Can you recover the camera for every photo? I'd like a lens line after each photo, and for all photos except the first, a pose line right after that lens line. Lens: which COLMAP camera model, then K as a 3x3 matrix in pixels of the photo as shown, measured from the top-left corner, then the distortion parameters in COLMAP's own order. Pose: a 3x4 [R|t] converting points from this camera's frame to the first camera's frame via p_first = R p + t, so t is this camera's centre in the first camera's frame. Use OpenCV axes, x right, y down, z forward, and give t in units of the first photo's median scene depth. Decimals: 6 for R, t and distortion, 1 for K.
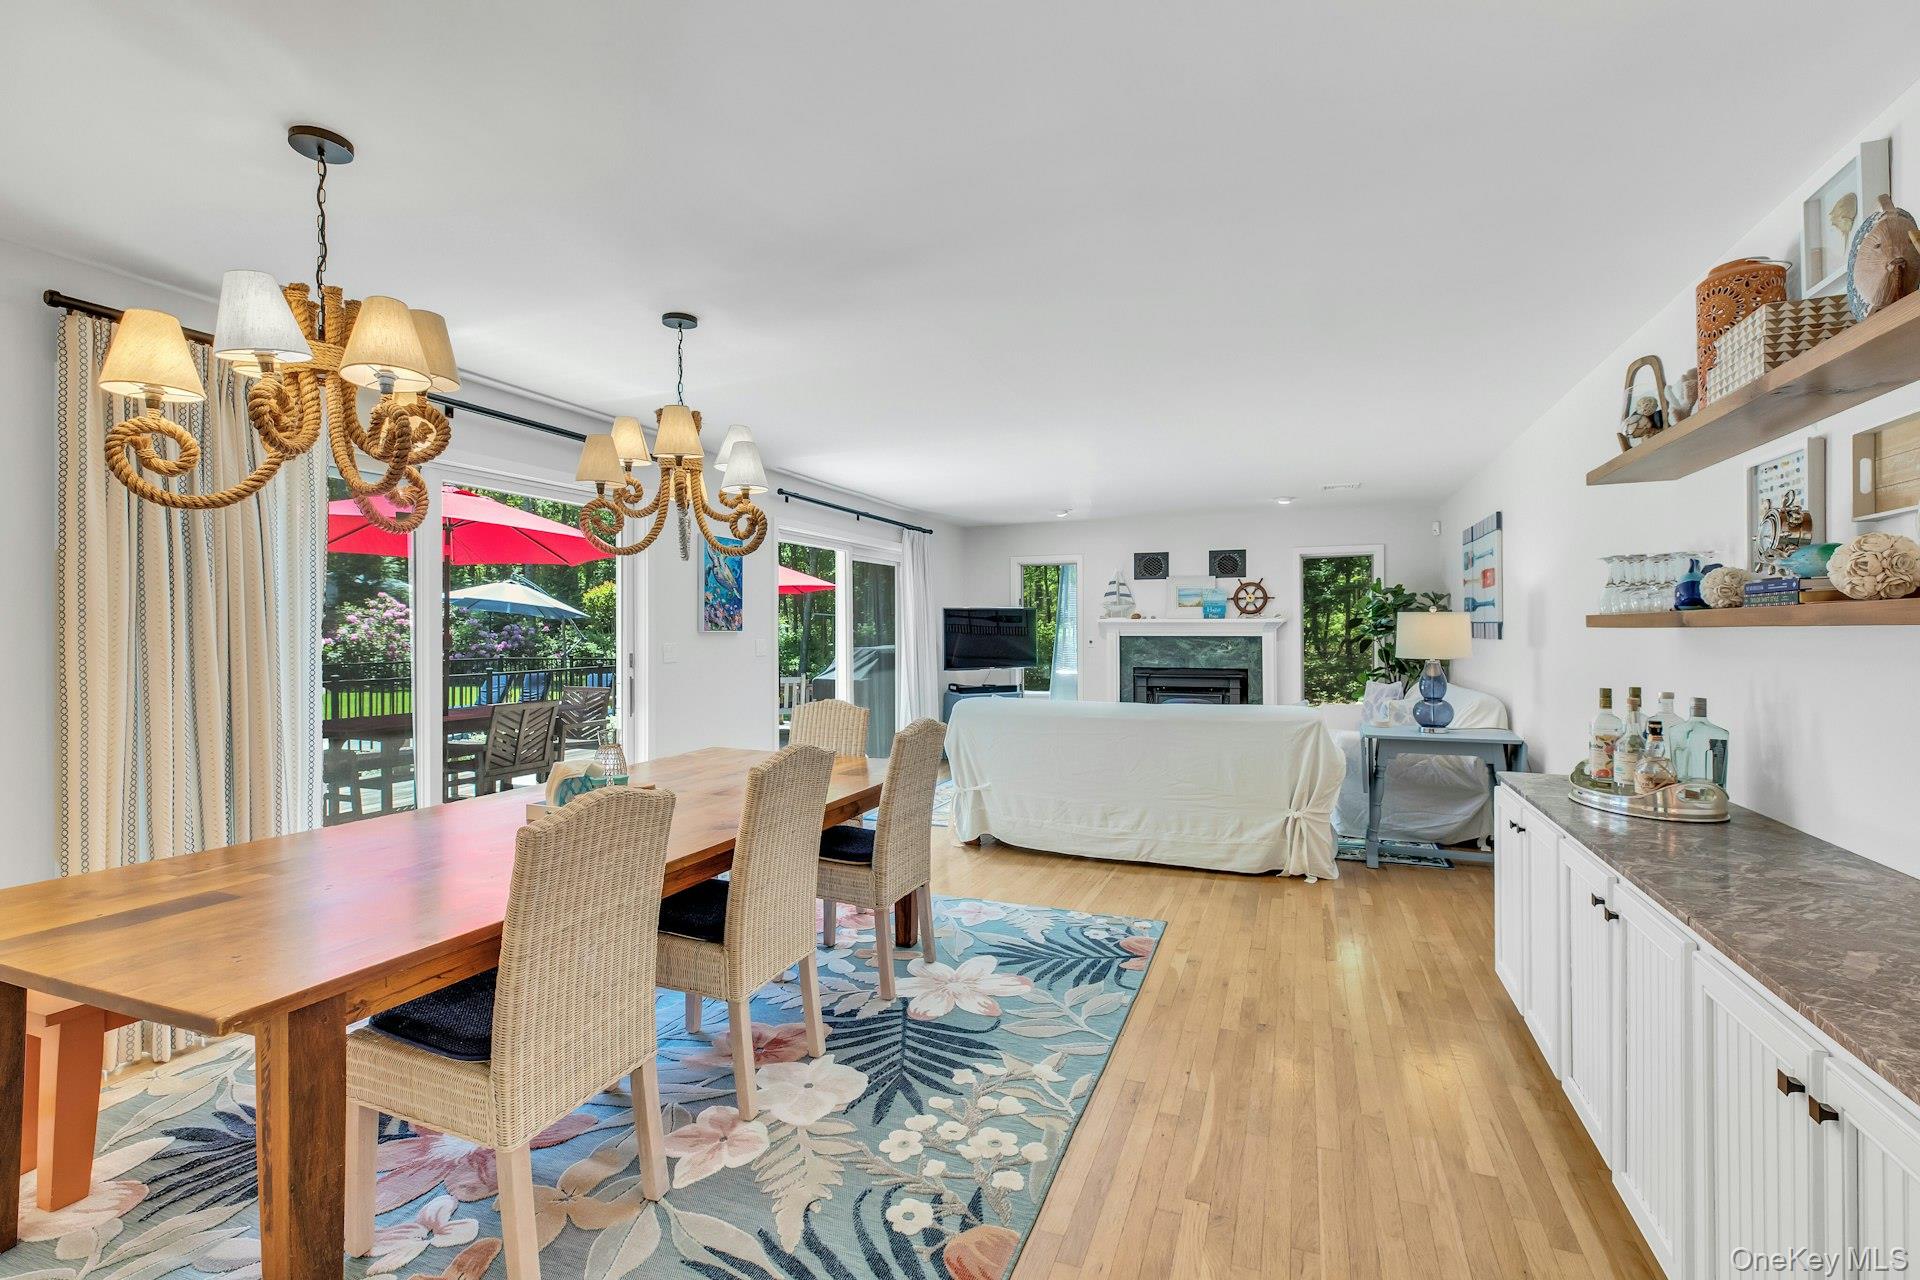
lens RADIAL K [[854.4, 0, 960.0], [0, 854.4, 640.0], [0, 0, 1]] dist [0.000249, 0.000231]
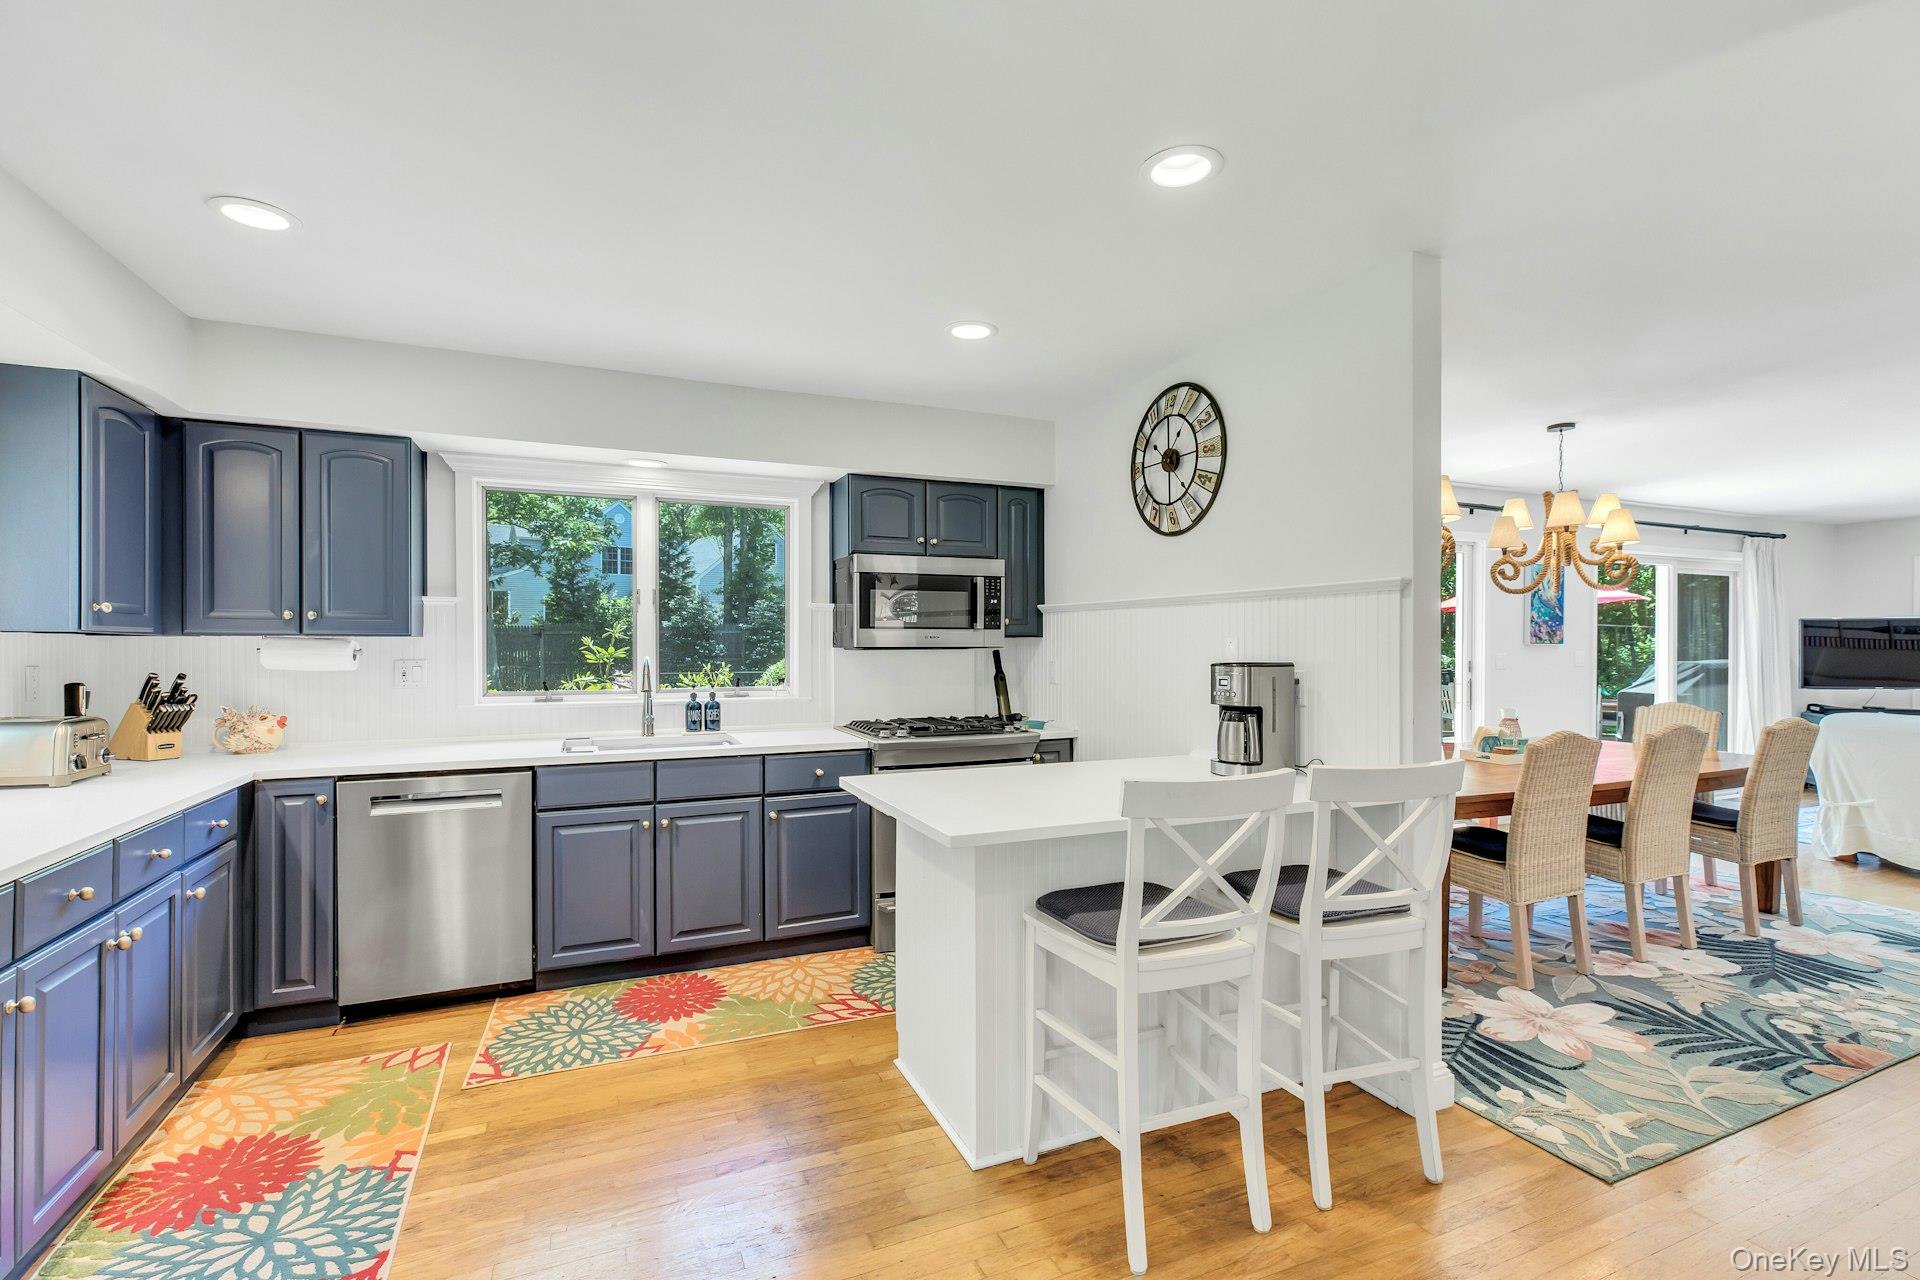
lens RADIAL K [[855.0, 0, 956.8], [0, 855.0, 650.8], [0, 0, 1]] dist [-0.000215, -0.000105]
pose [[0.705657, 0.011496, -0.708460, -0.022765], [-0.010987, 0.999926, 0.005282, 0.003101], [0.708469, 0.004057, 0.705731, -0.711783]]
